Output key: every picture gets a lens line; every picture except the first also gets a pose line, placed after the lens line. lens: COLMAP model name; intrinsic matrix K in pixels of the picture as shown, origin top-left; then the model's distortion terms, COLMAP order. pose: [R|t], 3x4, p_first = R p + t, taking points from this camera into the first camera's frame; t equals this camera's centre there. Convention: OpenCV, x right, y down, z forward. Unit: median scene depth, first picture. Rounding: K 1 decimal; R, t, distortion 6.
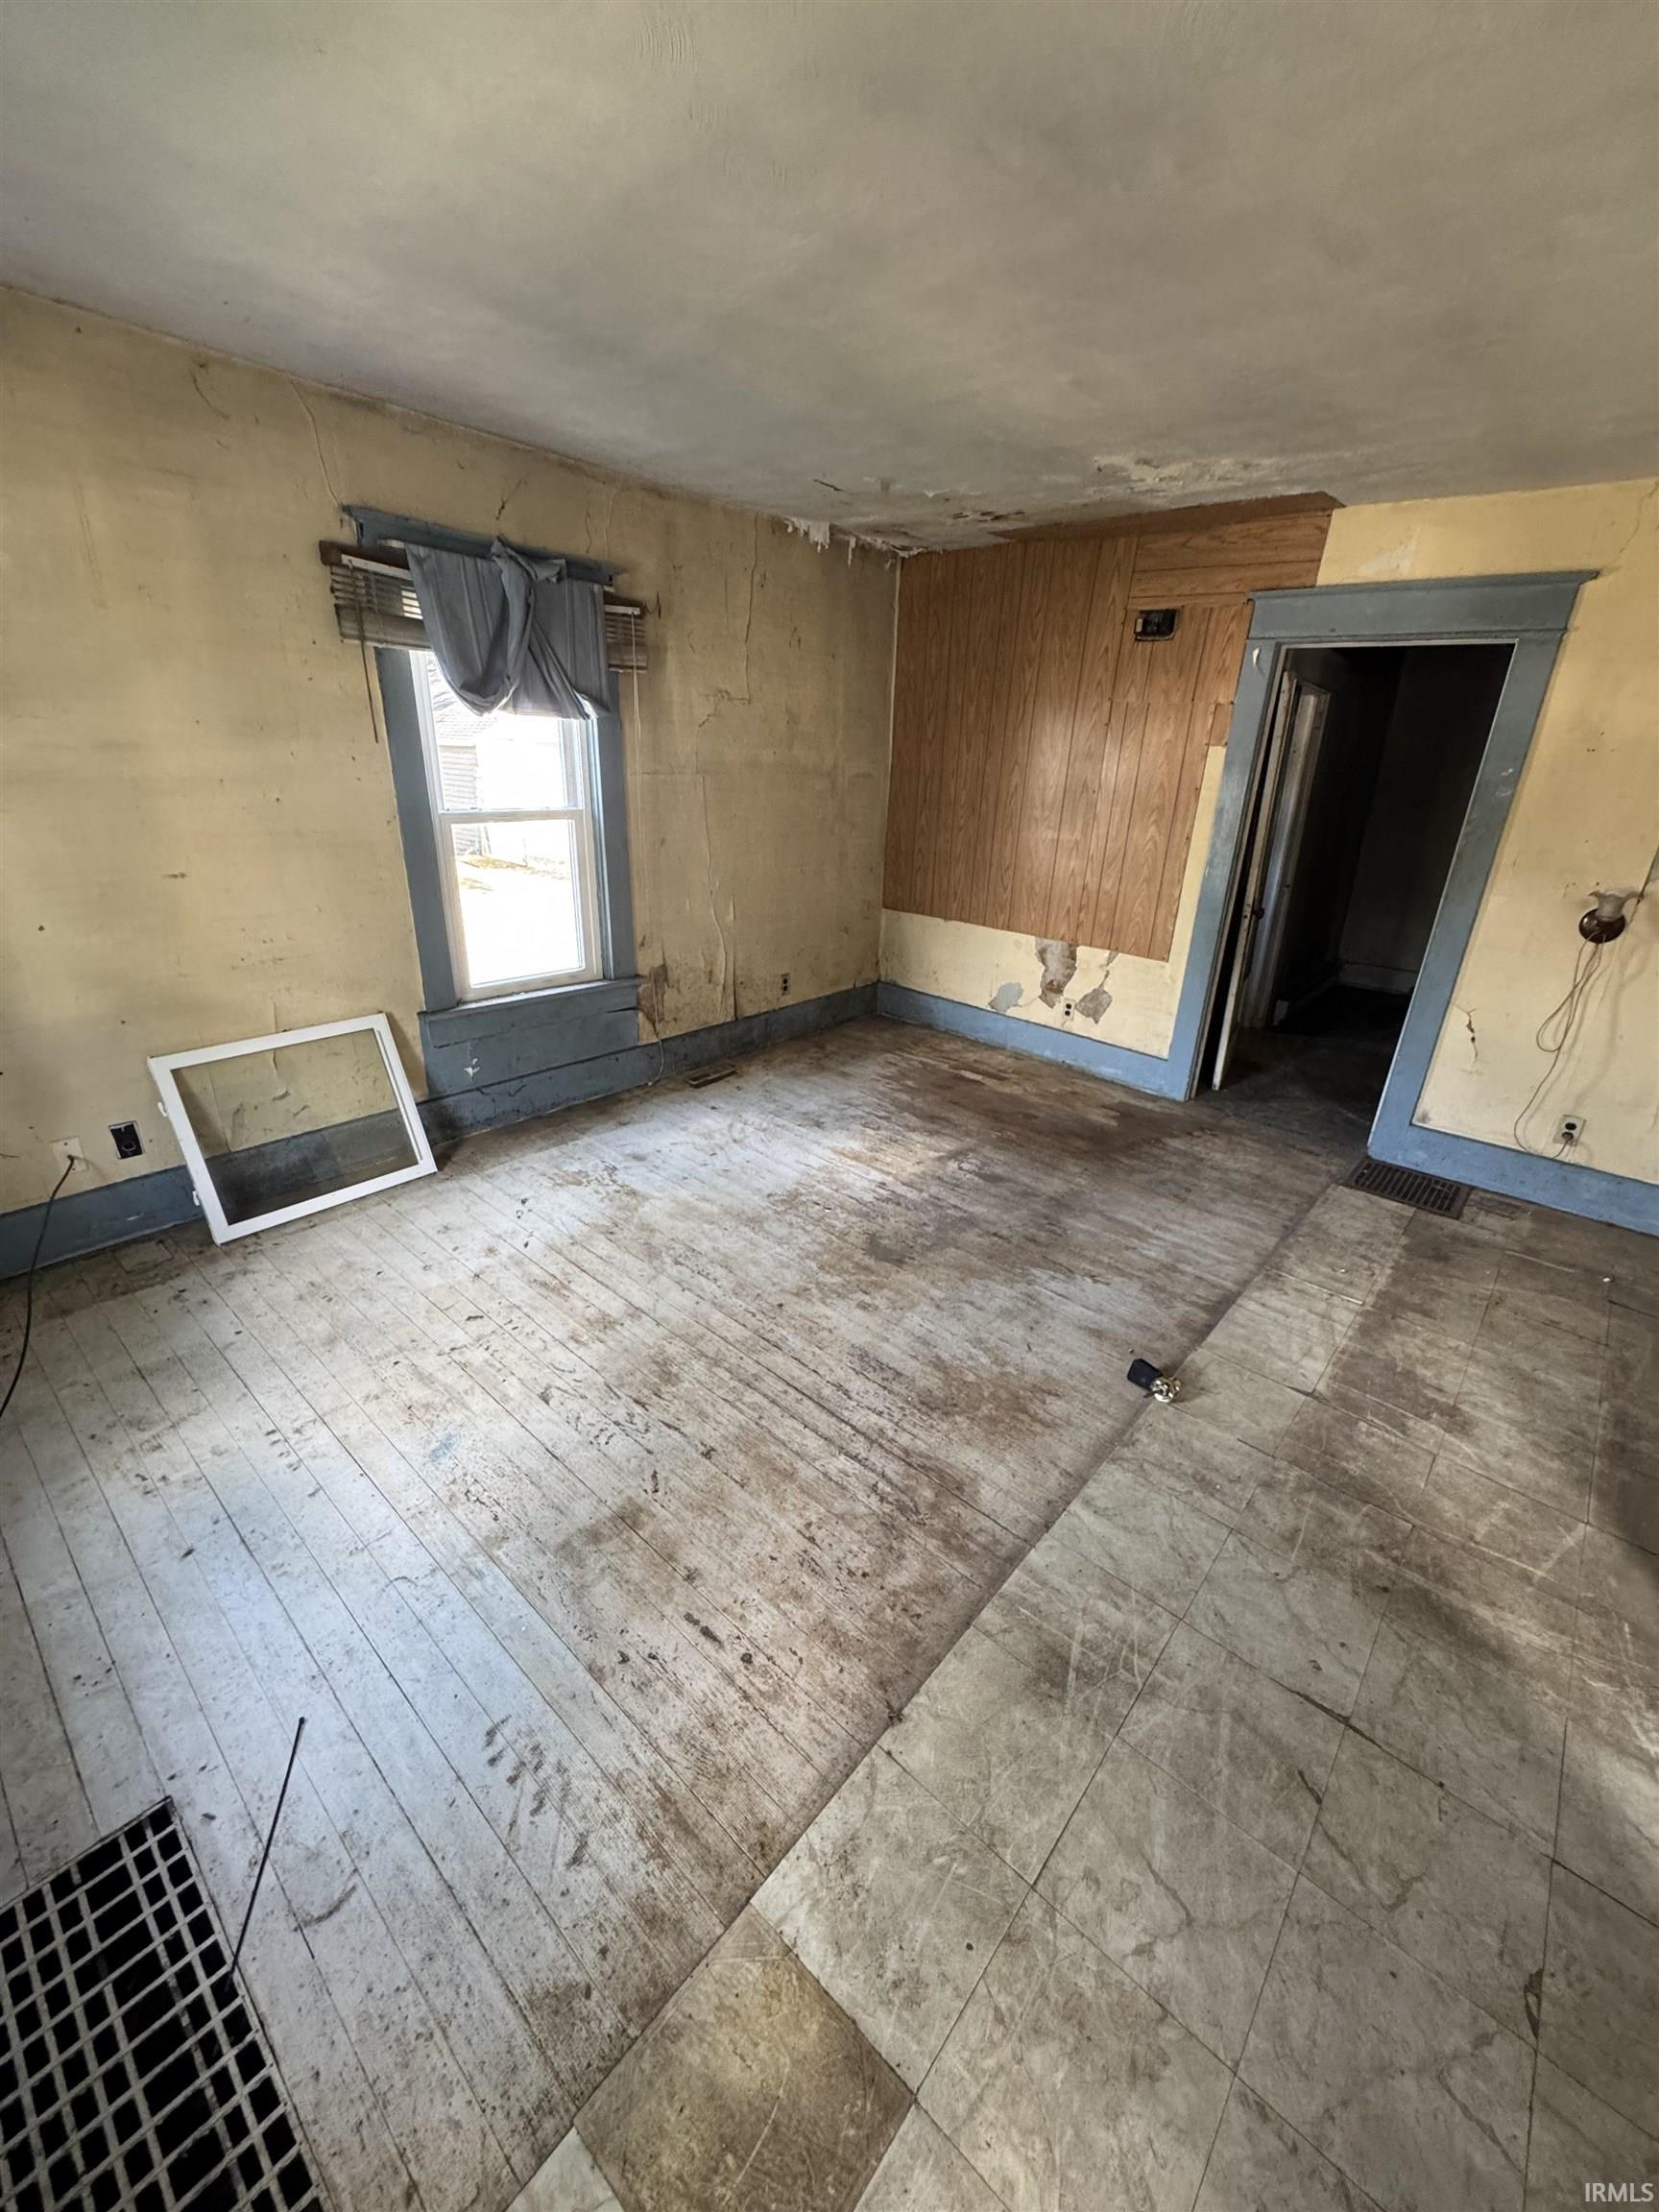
lens RADIAL K [[885.6, 0, 832.9], [0, 885.6, 1104.9], [0, 0, 1]] dist [-0.003361, -0.000103]
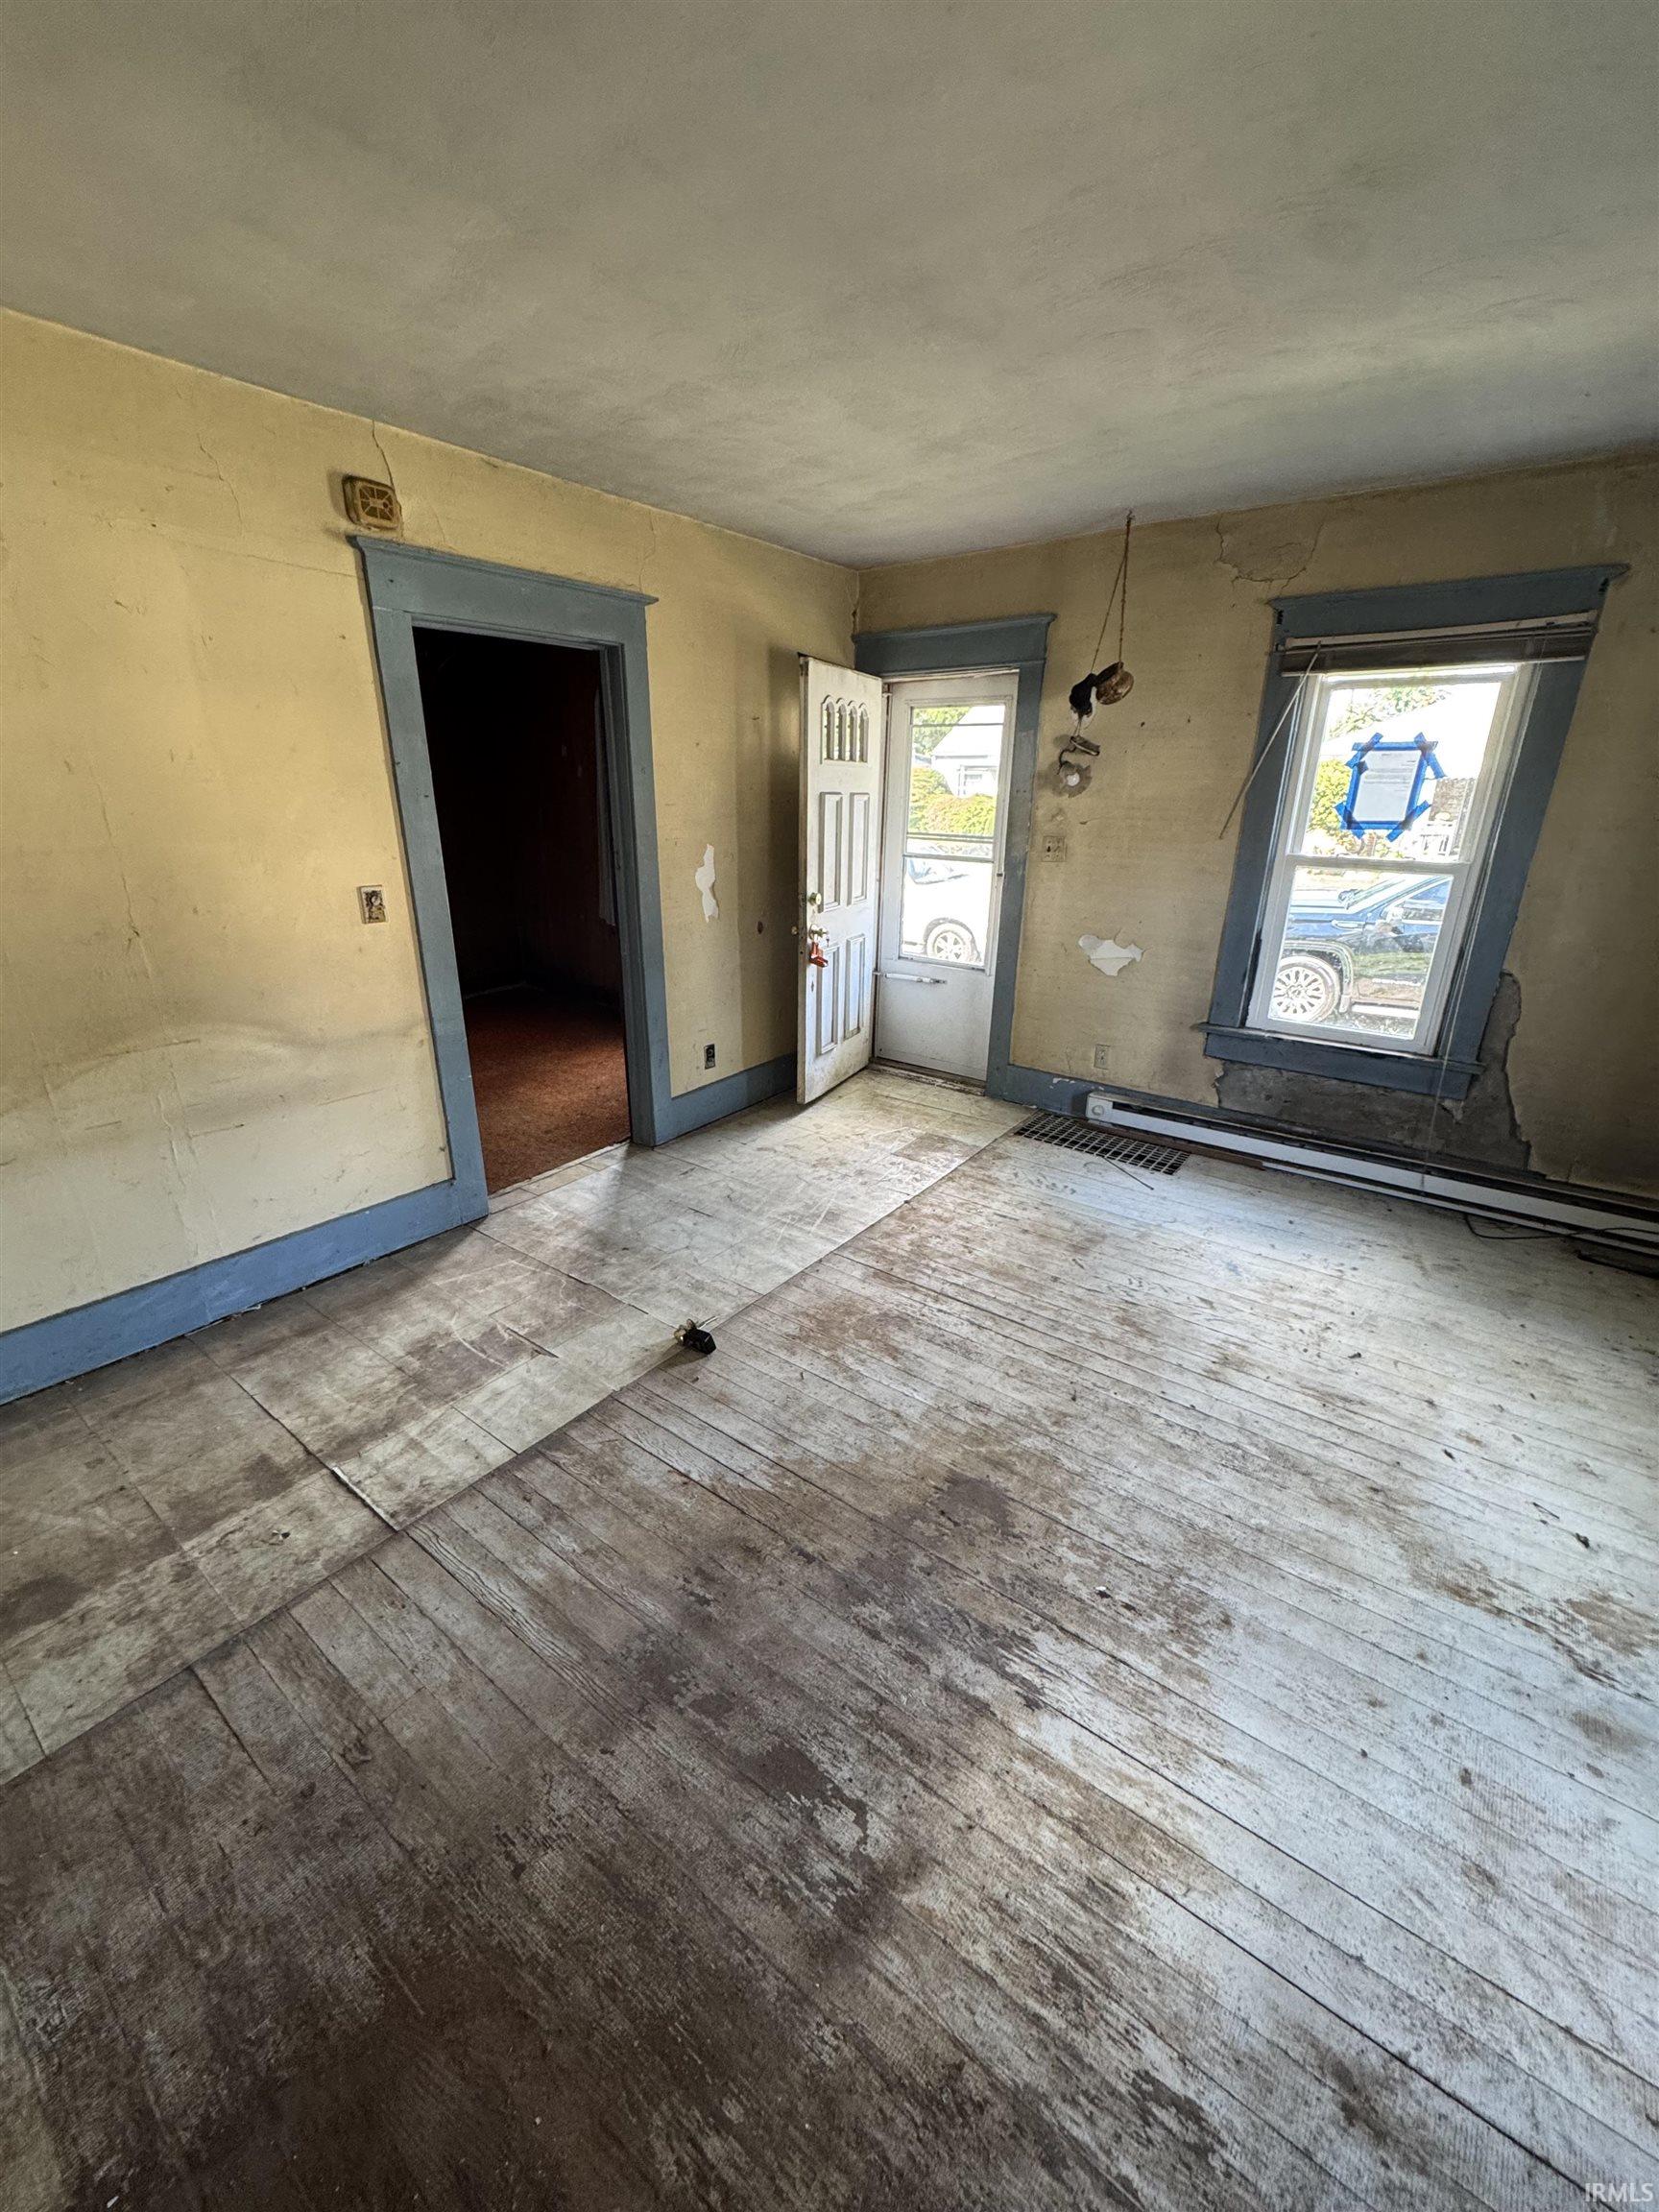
lens RADIAL K [[885.6, 0, 830.3], [0, 885.6, 1105.8], [0, 0, 1]] dist [-0.003361, -0.000103]
pose [[-0.996151, -0.025600, -0.083829, 0.268695], [-0.075388, 0.738124, 0.670439, -0.572242], [0.044713, 0.674179, -0.737213, 1.458302]]
